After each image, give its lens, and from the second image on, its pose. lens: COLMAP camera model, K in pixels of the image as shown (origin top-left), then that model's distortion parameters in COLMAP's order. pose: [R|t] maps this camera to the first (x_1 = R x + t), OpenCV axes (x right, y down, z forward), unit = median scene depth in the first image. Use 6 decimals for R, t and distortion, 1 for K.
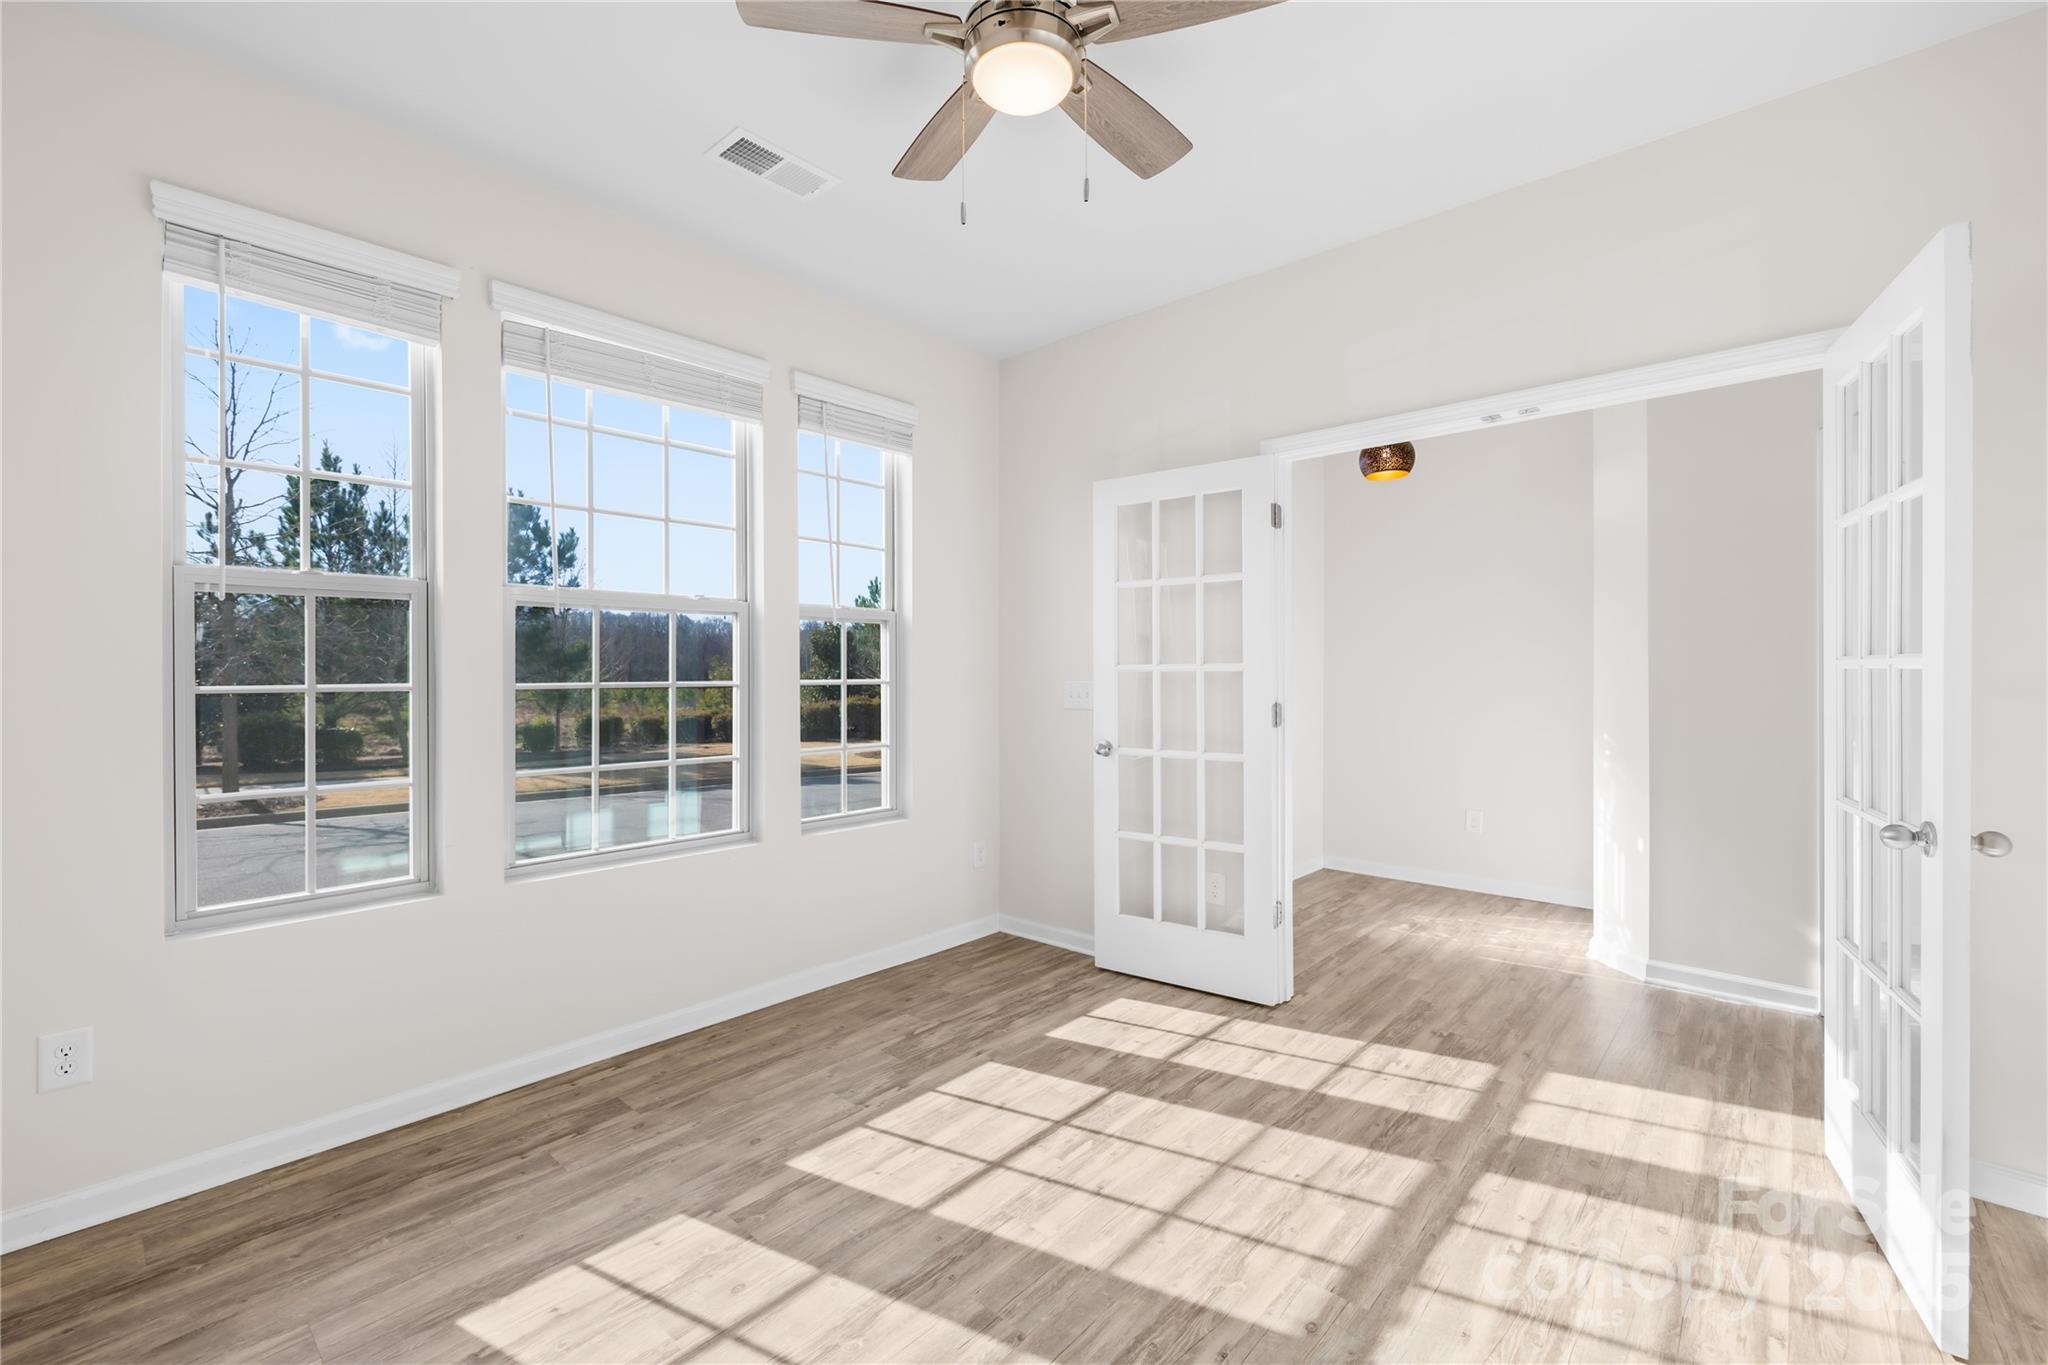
lens RADIAL K [[873.0, 0, 1027.0], [0, 873.0, 674.5], [0, 0, 1]] dist [0.000236, -0.000045]
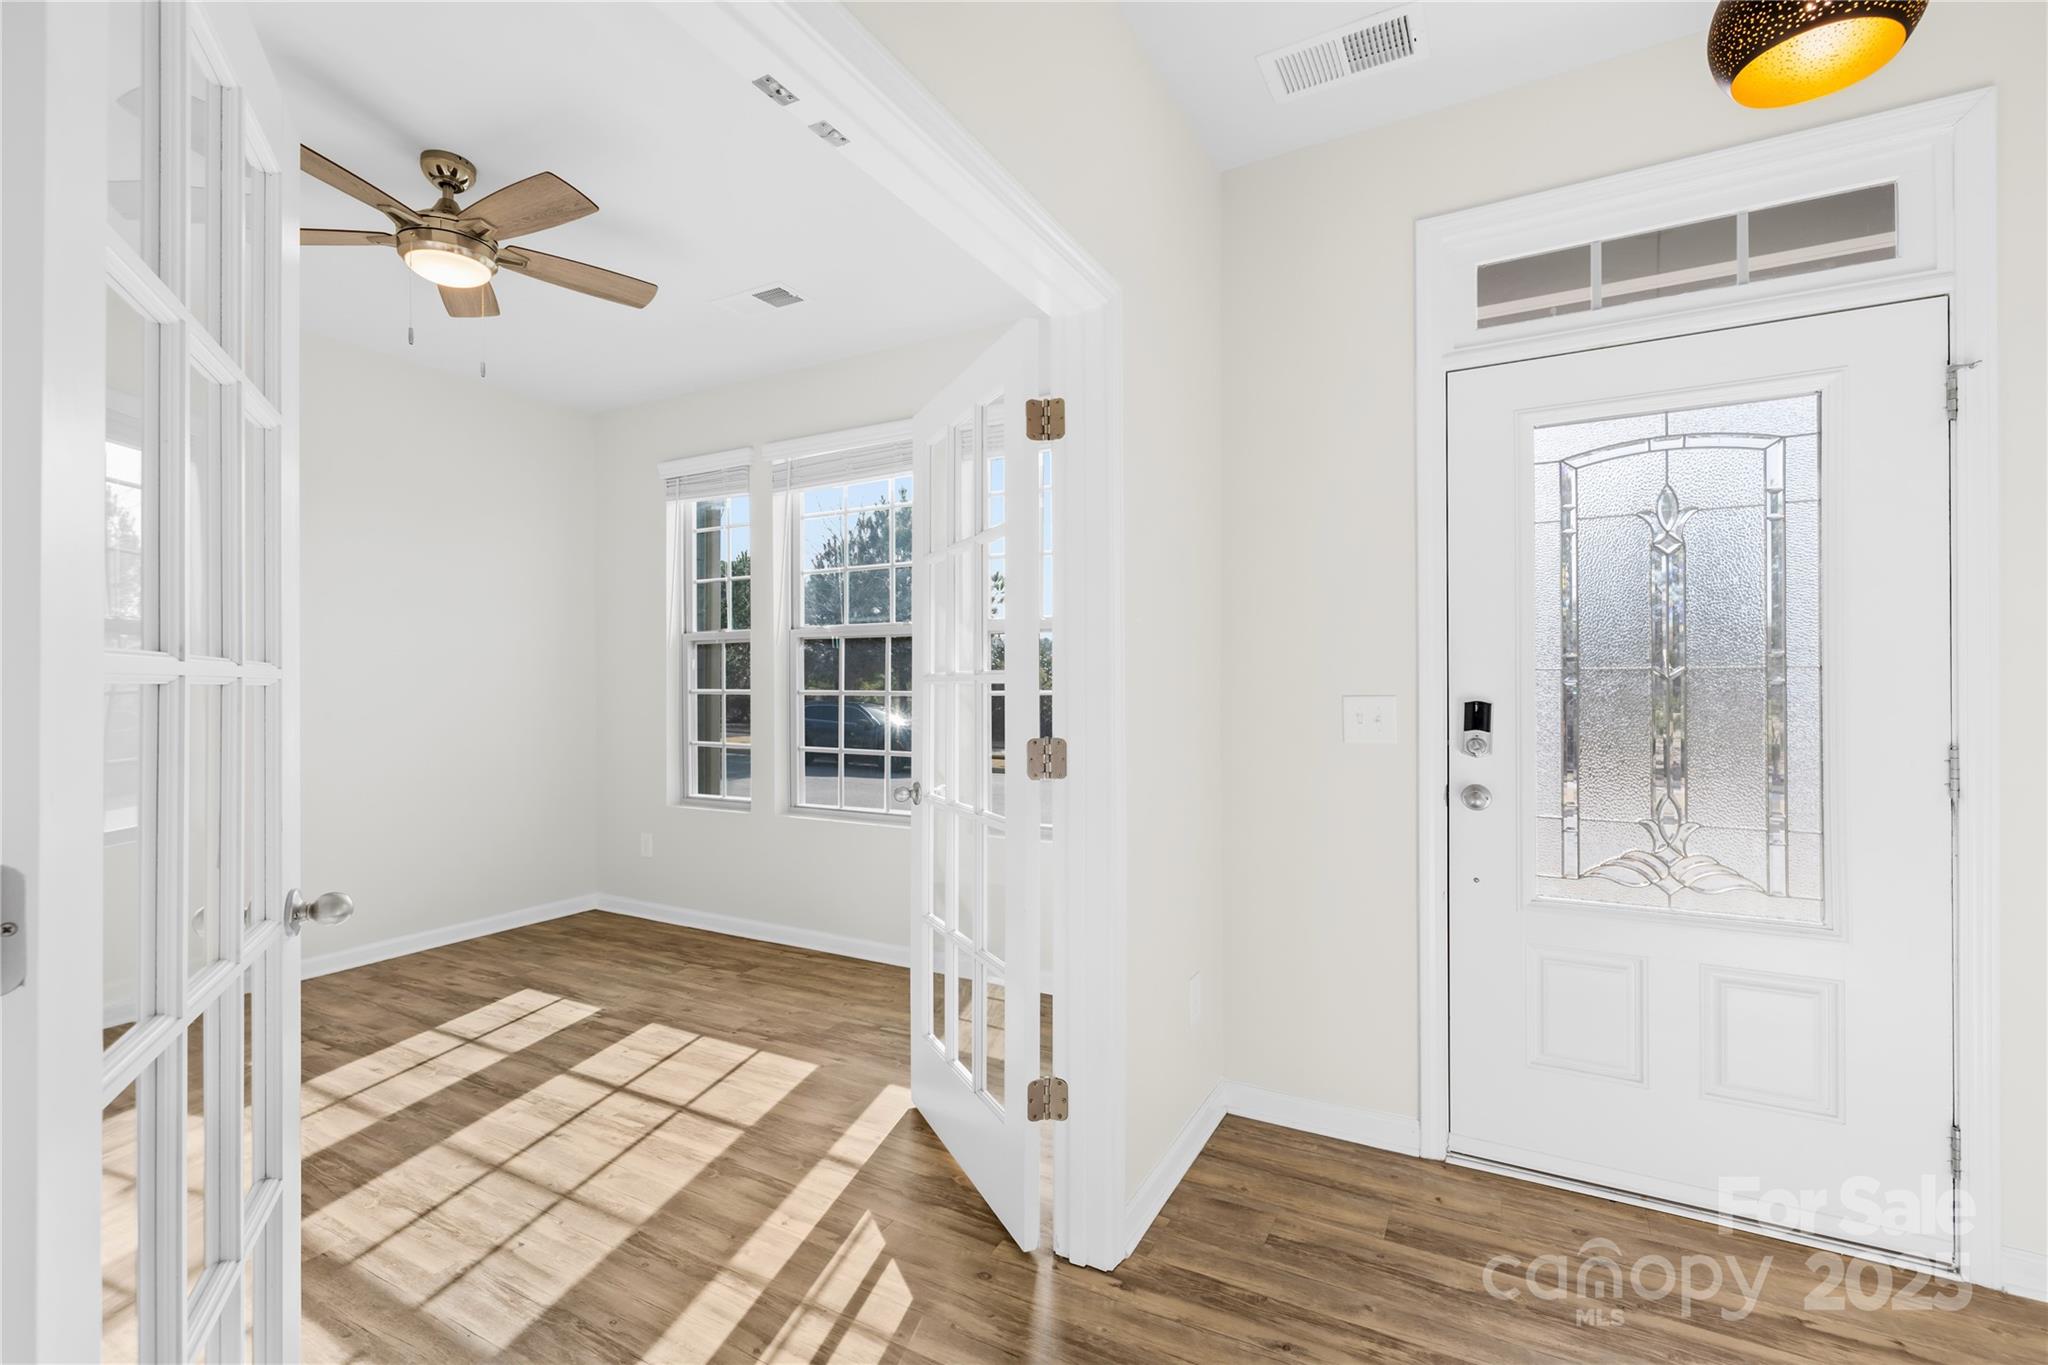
lens RADIAL K [[873.0, 0, 1027.0], [0, 873.0, 674.5], [0, 0, 1]] dist [0.000236, -0.000045]
pose [[0.229614, -0.011292, -0.973216, 1.222310], [0.000421, 0.999934, -0.011502, -0.001520], [0.973282, 0.002231, 0.229604, 1.211832]]
